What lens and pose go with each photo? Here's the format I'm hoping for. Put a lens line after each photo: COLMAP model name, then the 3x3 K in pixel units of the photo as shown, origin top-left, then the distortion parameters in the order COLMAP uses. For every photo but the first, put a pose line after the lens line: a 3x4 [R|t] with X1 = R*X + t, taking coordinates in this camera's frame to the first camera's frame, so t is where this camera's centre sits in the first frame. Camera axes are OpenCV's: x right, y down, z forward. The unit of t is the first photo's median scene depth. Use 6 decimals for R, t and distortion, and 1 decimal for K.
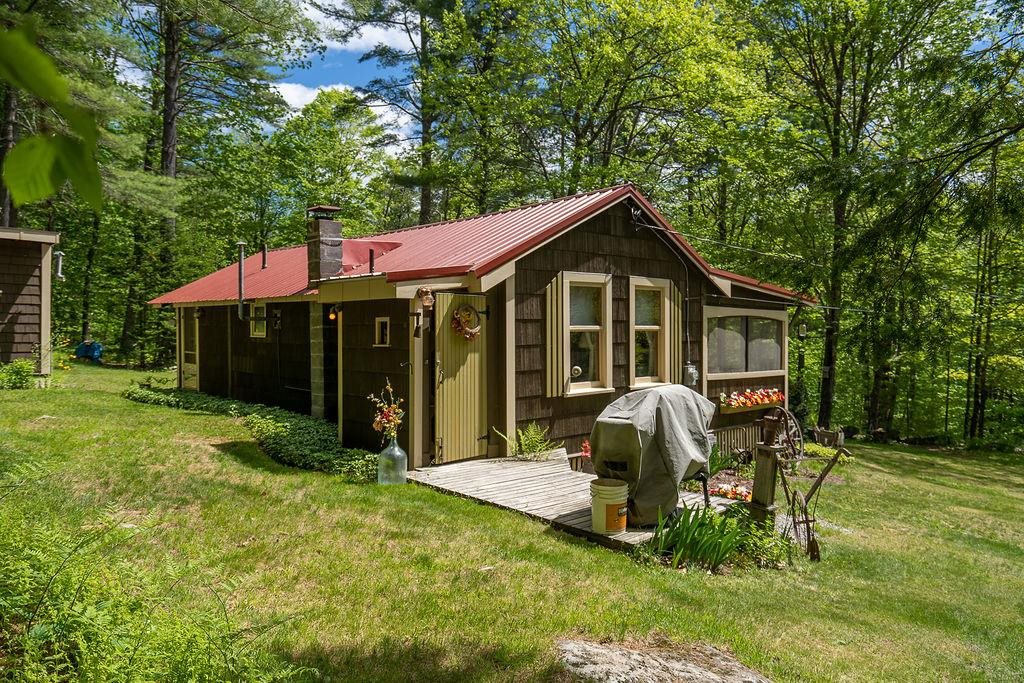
lens RADIAL K [[732.3, 0, 508.9], [0, 732.3, 341.0], [0, 0, 1]] dist [0.011323, 0.004458]
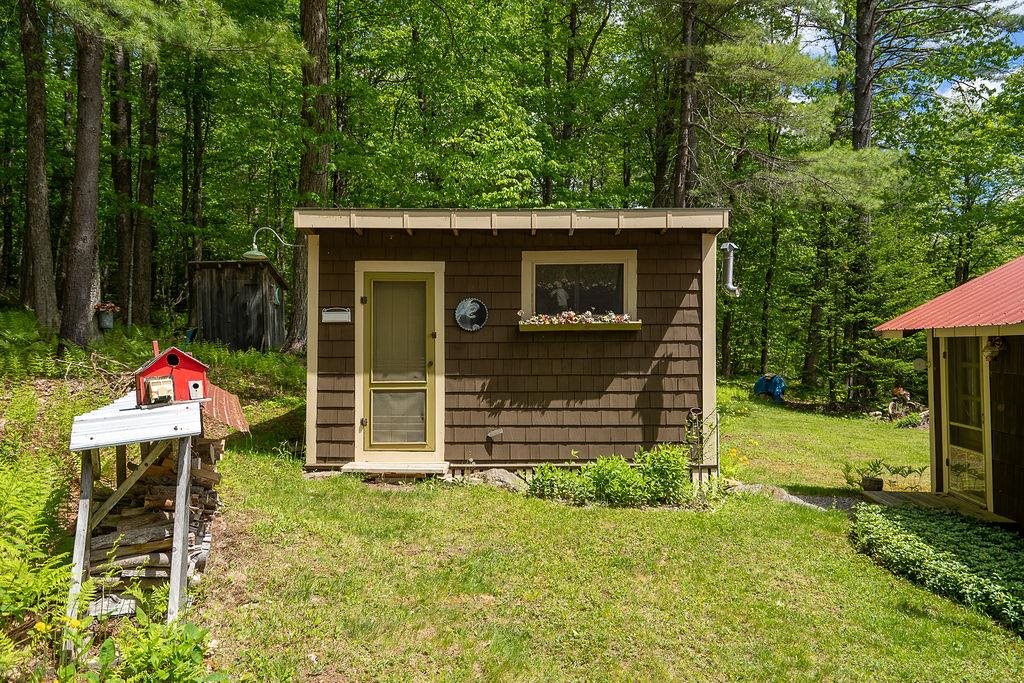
lens RADIAL K [[732.3, 0, 509.6], [0, 732.3, 341.1], [0, 0, 1]] dist [0.011323, 0.004458]
pose [[0.656736, -0.020979, -0.753828, -0.164319], [-0.000457, 0.999602, -0.028217, -0.017985], [0.754120, 0.018875, 0.656465, 0.276710]]
